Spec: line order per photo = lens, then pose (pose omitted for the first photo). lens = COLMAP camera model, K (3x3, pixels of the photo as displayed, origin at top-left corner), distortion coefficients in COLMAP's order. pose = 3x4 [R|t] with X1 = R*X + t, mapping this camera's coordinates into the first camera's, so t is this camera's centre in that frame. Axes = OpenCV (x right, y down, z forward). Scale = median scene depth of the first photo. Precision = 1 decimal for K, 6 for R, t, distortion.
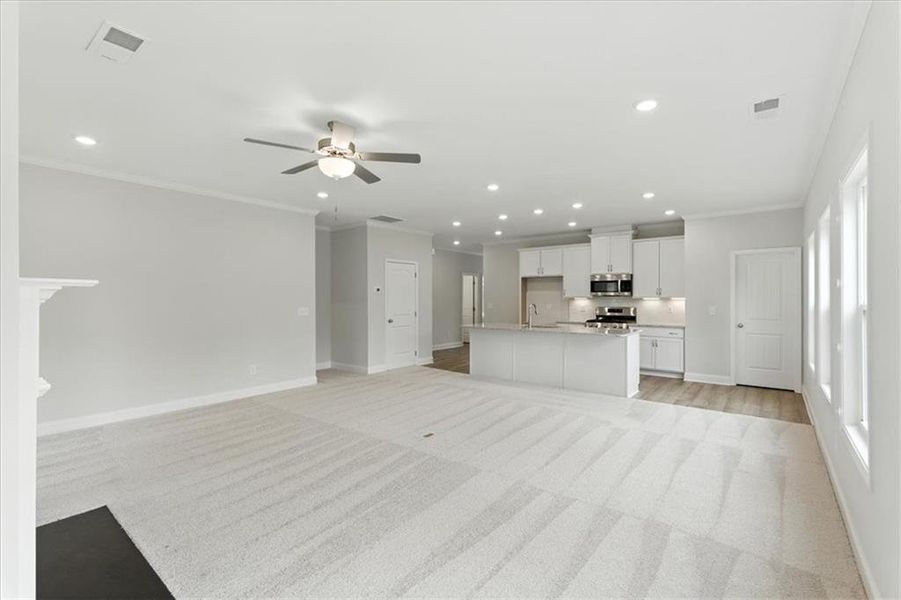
lens RADIAL K [[404.8, 0, 453.0], [0, 404.8, 298.3], [0, 0, 1]] dist [0.001882, 0.000593]
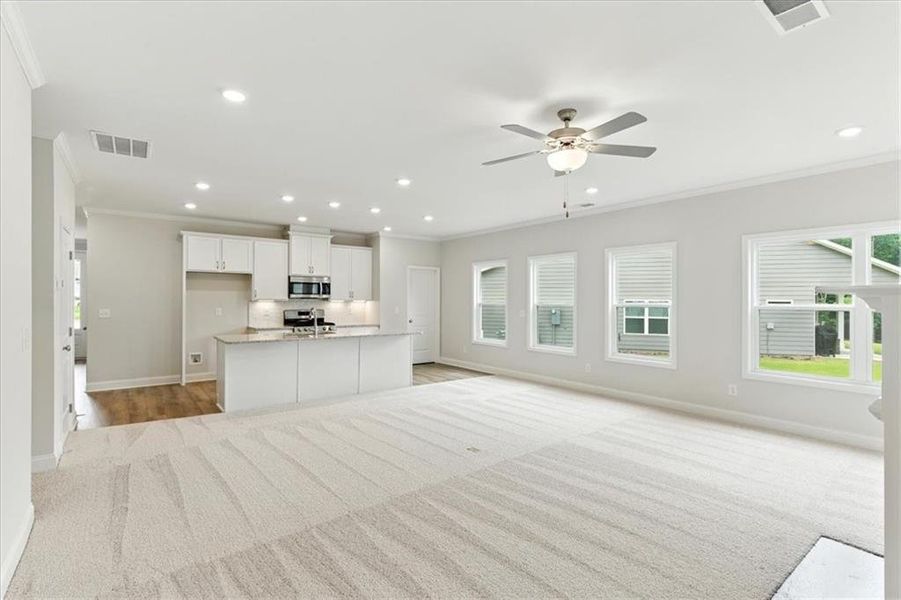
lens RADIAL K [[433.5, 0, 450.5], [0, 433.5, 300.0], [0, 0, 1]] dist [0.001970, 0.000293]
pose [[0.231245, -0.001123, 0.972895, -0.545172], [-0.002022, 0.999997, 0.001635, -0.004225], [-0.972893, -0.002345, 0.231242, 0.431621]]
